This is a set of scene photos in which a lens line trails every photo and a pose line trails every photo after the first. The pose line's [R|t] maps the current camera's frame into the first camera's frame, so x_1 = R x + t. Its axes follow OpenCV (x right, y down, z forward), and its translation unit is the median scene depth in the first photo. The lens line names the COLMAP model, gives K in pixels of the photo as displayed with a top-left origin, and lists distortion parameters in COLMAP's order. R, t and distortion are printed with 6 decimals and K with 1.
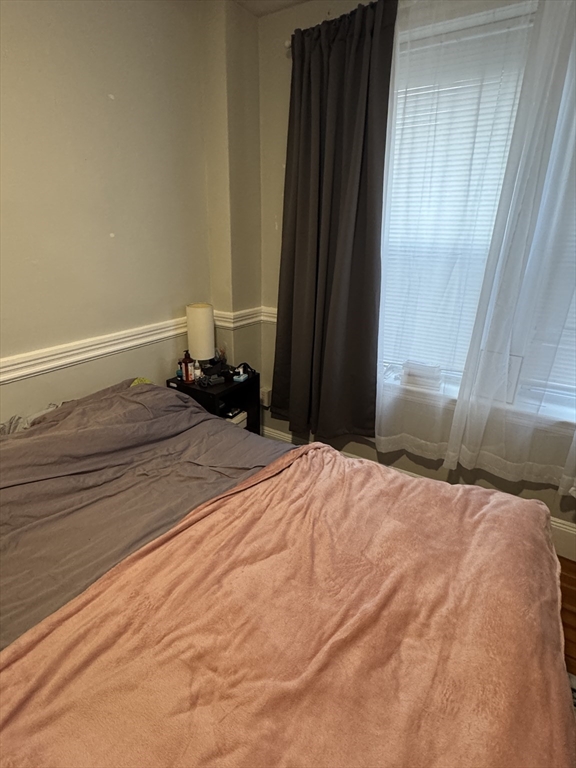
lens RADIAL K [[400.0, 0, 288.1], [0, 400.0, 384.4], [0, 0, 1]] dist [-0.002588, 0.000152]
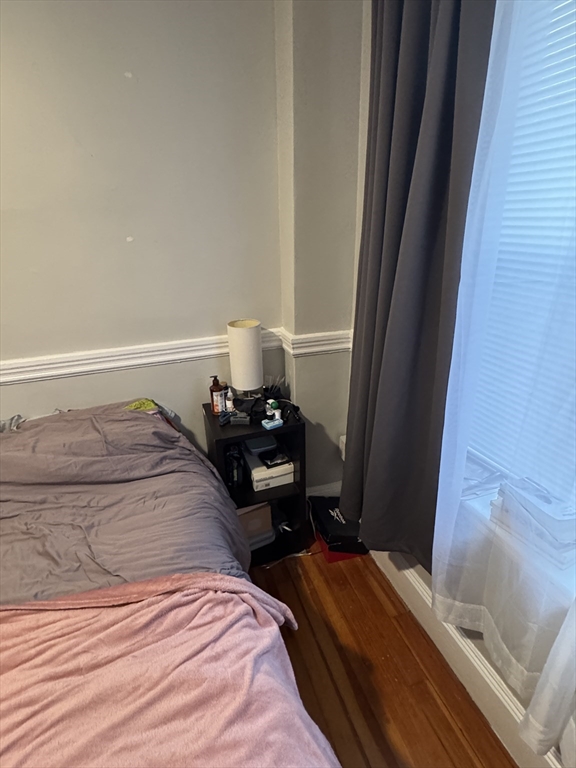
lens RADIAL K [[400.0, 0, 288.2], [0, 400.0, 382.0], [0, 0, 1]] dist [-0.002588, 0.000152]
pose [[0.780564, 0.206277, -0.590059, 0.453819], [-0.190604, 0.977569, 0.089604, -0.225819], [0.595306, 0.042526, 0.802373, 0.550908]]
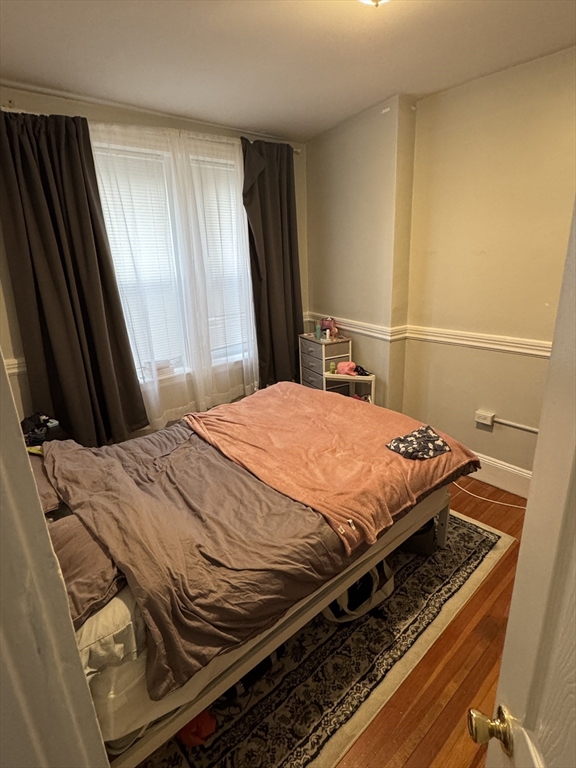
lens RADIAL K [[400.0, 0, 288.1], [0, 400.0, 383.4], [0, 0, 1]] dist [-0.002588, 0.000152]
pose [[0.270937, -0.315468, 0.909436, -1.145156], [0.380161, 0.903040, 0.199993, -0.112123], [-0.884348, 0.291546, 0.364596, 0.092510]]
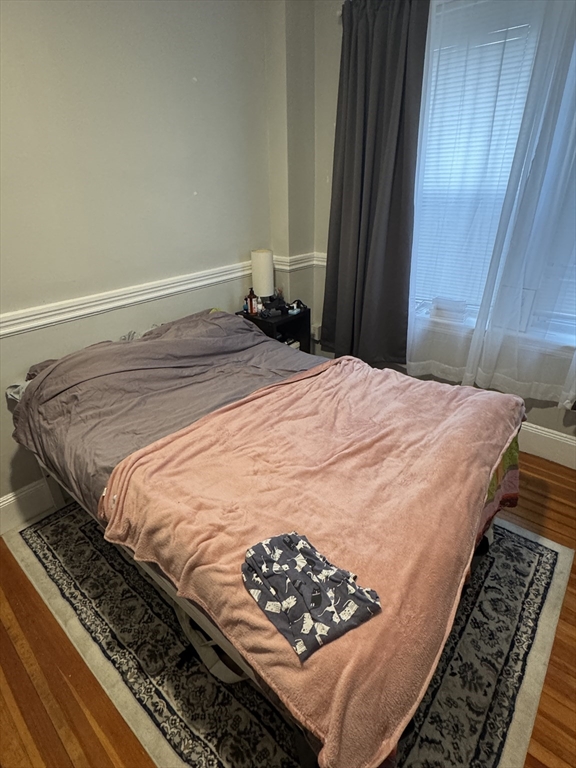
lens RADIAL K [[400.0, 0, 290.6], [0, 400.0, 385.5], [0, 0, 1]] dist [-0.002588, 0.000152]
pose [[0.989075, 0.031558, -0.143998, 0.071054], [-0.016217, 0.994181, 0.106493, 0.105336], [0.146521, -0.102994, 0.983831, -0.300486]]
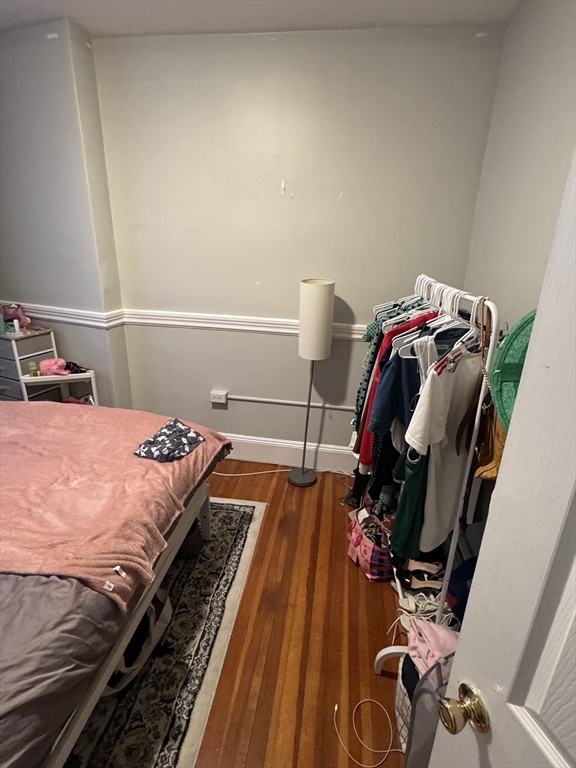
lens RADIAL K [[400.0, 0, 288.5], [0, 400.0, 382.2], [0, 0, 1]] dist [-0.002588, 0.000152]
pose [[-0.424298, -0.333195, 0.841993, -0.975558], [0.283356, 0.834291, 0.472936, -0.104207], [-0.860047, 0.439249, -0.259575, 0.175293]]
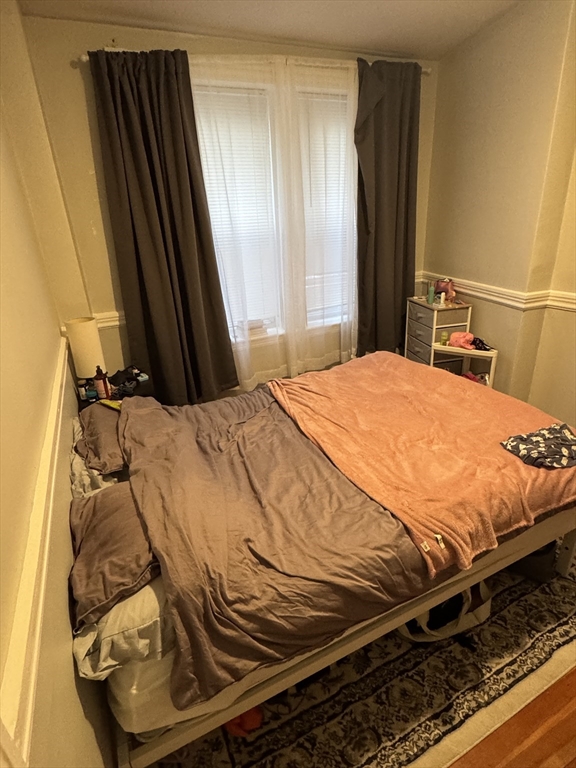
lens RADIAL K [[400.0, 0, 286.3], [0, 400.0, 384.1], [0, 0, 1]] dist [-0.002588, 0.000152]
pose [[0.526603, -0.364957, 0.767786, -0.978274], [0.359676, 0.913991, 0.187762, -0.082856], [-0.770274, 0.177278, 0.612576, 0.109812]]
